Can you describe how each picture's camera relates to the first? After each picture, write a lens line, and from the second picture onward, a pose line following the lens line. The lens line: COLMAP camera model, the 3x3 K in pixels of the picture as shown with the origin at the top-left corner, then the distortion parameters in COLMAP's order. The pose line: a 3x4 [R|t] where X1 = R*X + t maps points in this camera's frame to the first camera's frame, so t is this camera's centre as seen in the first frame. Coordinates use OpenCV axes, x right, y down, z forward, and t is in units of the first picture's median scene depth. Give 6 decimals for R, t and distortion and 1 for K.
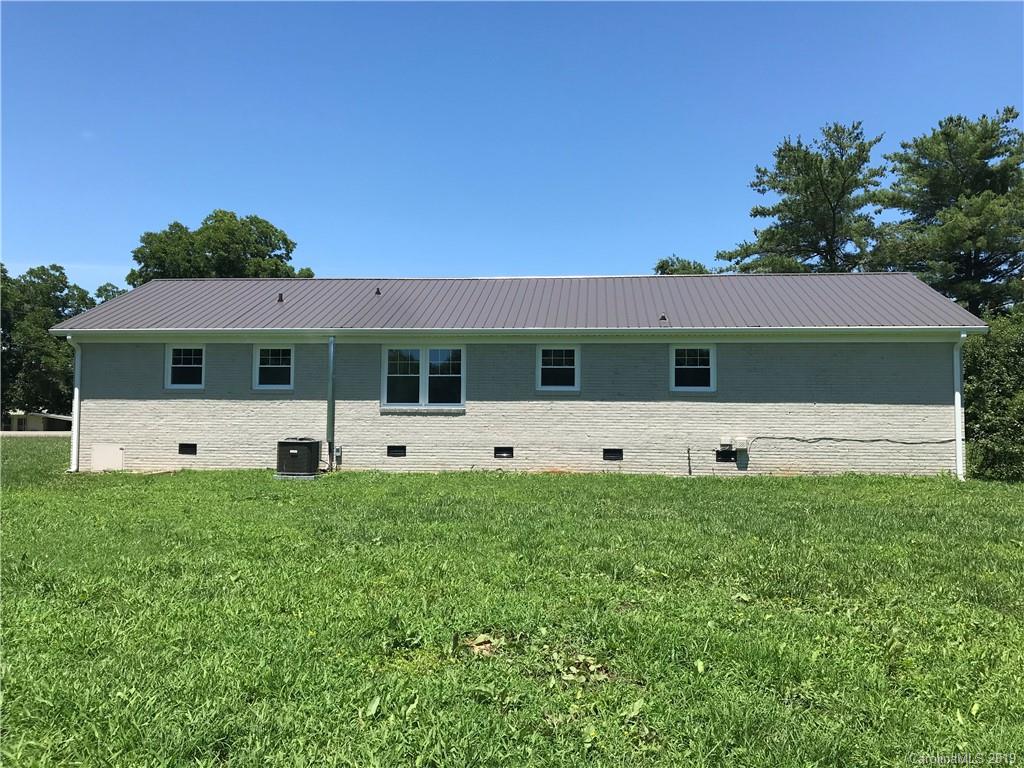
lens RADIAL K [[863.7, 0, 512.0], [0, 863.7, 384.0], [0, 0, 1]] dist [-0.002674, 0.008209]
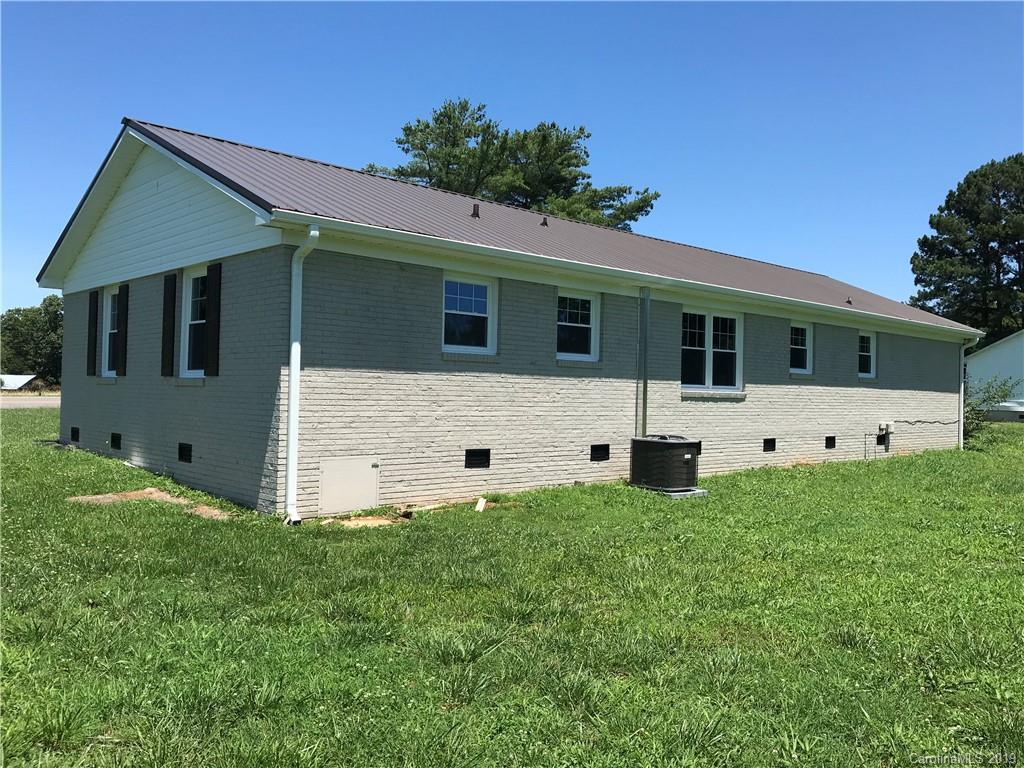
lens RADIAL K [[863.7, 0, 512.0], [0, 863.7, 384.0], [0, 0, 1]] dist [-0.002674, 0.008209]
pose [[0.643594, 0.012547, 0.765264, -0.807676], [-0.051342, 0.998321, 0.026811, 0.008756], [-0.763643, -0.056546, 0.643158, 0.618646]]
